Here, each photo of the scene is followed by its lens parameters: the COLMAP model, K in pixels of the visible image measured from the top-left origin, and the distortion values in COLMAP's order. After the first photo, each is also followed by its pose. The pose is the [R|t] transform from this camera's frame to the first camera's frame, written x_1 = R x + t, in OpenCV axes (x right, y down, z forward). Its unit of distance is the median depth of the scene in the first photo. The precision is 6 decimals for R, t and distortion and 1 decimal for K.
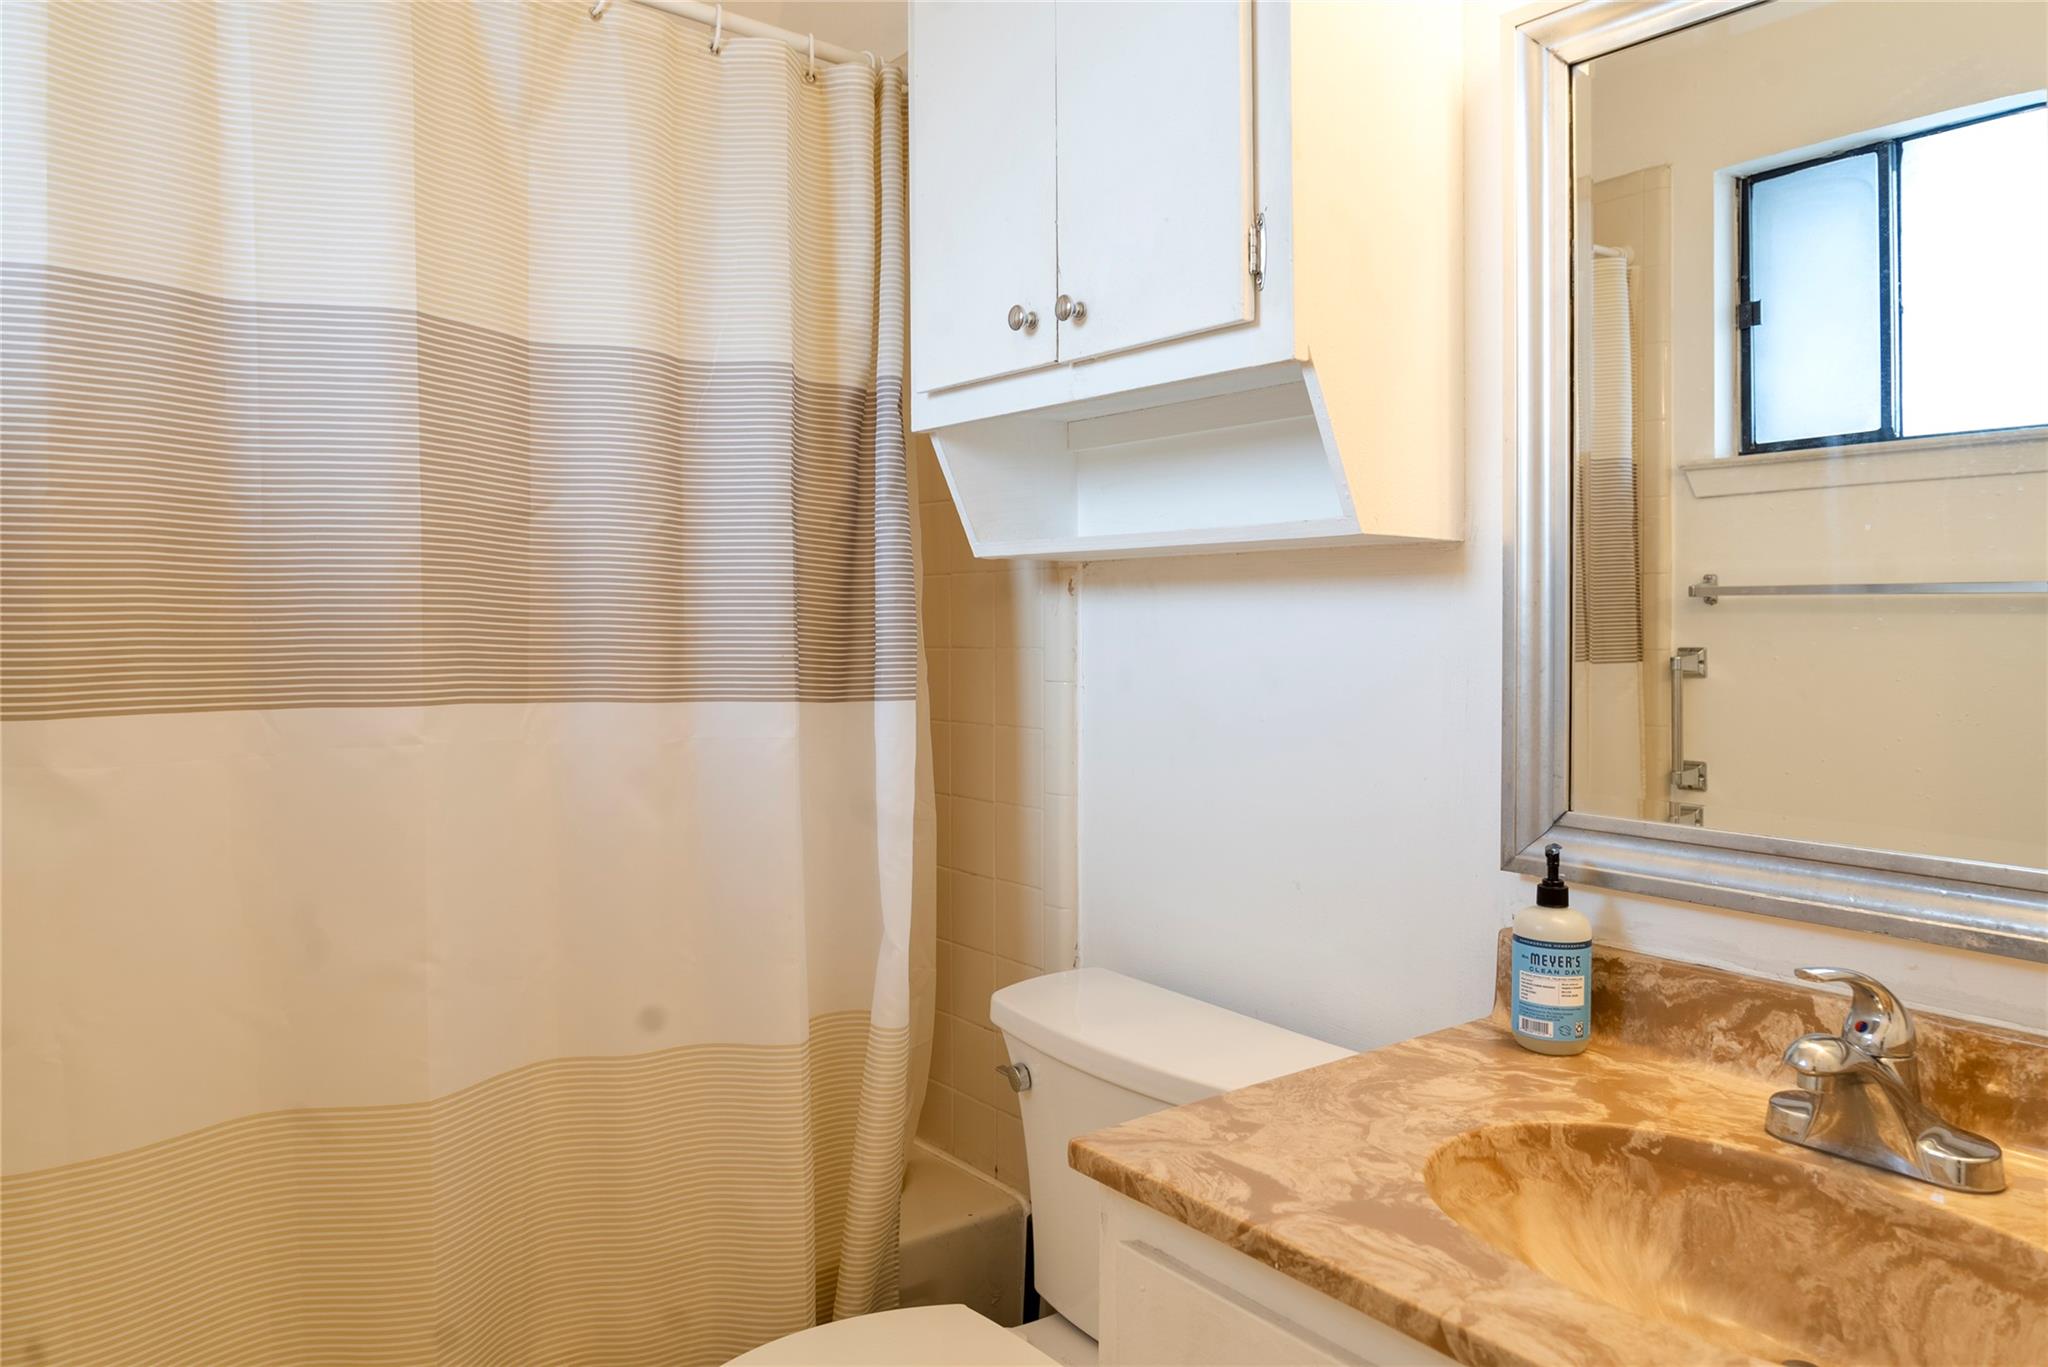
lens RADIAL K [[1359.7, 0, 1025.3], [0, 1359.7, 635.8], [0, 0, 1]] dist [0.001573, 0.005166]
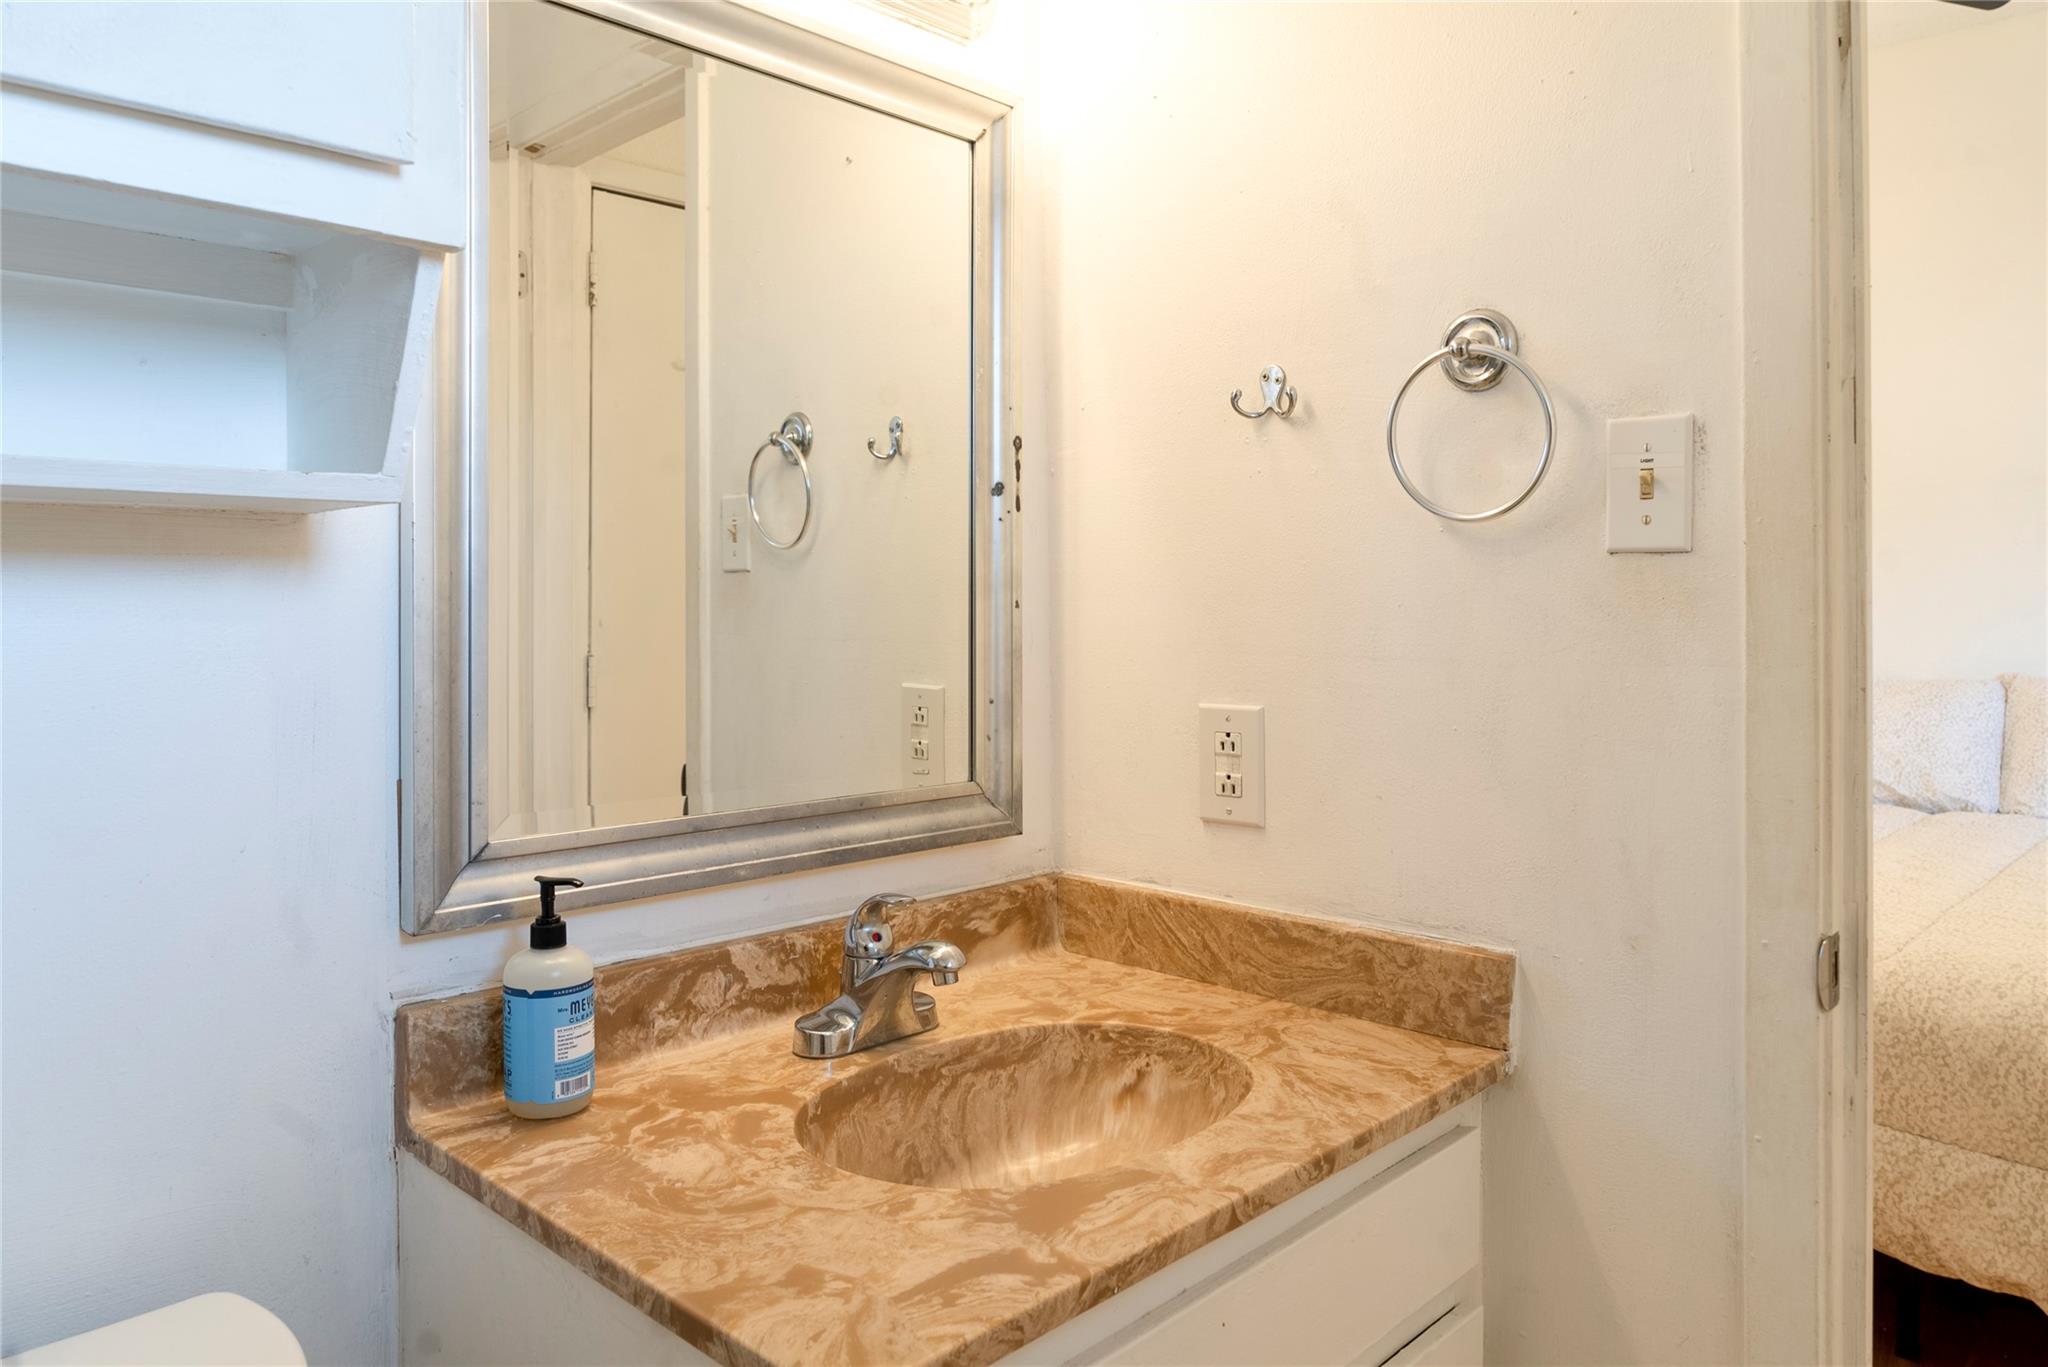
lens RADIAL K [[1393.1, 0, 1025.1], [0, 1393.1, 581.3], [0, 0, 1]] dist [-0.003467, -0.001311]
pose [[-0.144807, 0.008783, 0.989421, -0.635857], [0.010653, 0.999916, -0.007317, -0.031374], [-0.989403, 0.009481, -0.144888, 0.959010]]
